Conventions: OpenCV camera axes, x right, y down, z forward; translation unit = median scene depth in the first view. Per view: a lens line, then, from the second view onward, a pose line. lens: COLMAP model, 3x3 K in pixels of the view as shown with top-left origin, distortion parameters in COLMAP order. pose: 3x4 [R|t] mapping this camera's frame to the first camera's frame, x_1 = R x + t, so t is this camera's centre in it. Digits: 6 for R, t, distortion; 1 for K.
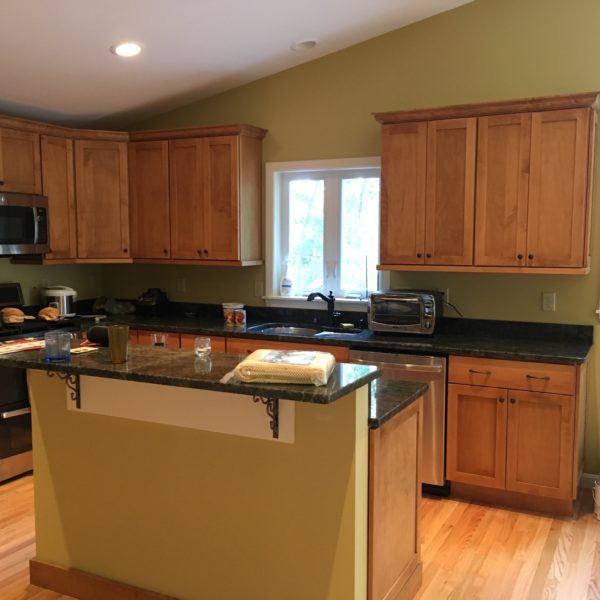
lens RADIAL K [[668.0, 0, 301.6], [0, 668.0, 298.4], [0, 0, 1]] dist [0.027936, 0.000000]
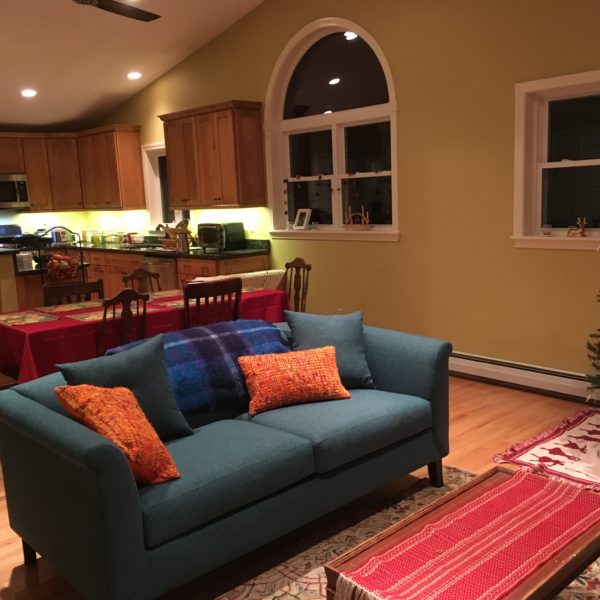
lens RADIAL K [[668.0, 0, 300.4], [0, 668.0, 300.1], [0, 0, 1]] dist [0.027936, 0.000000]
pose [[0.934959, 0.019030, -0.354244, 1.061043], [0.004572, 0.997831, 0.065673, 0.077636], [0.354725, -0.063021, 0.932844, -0.484379]]
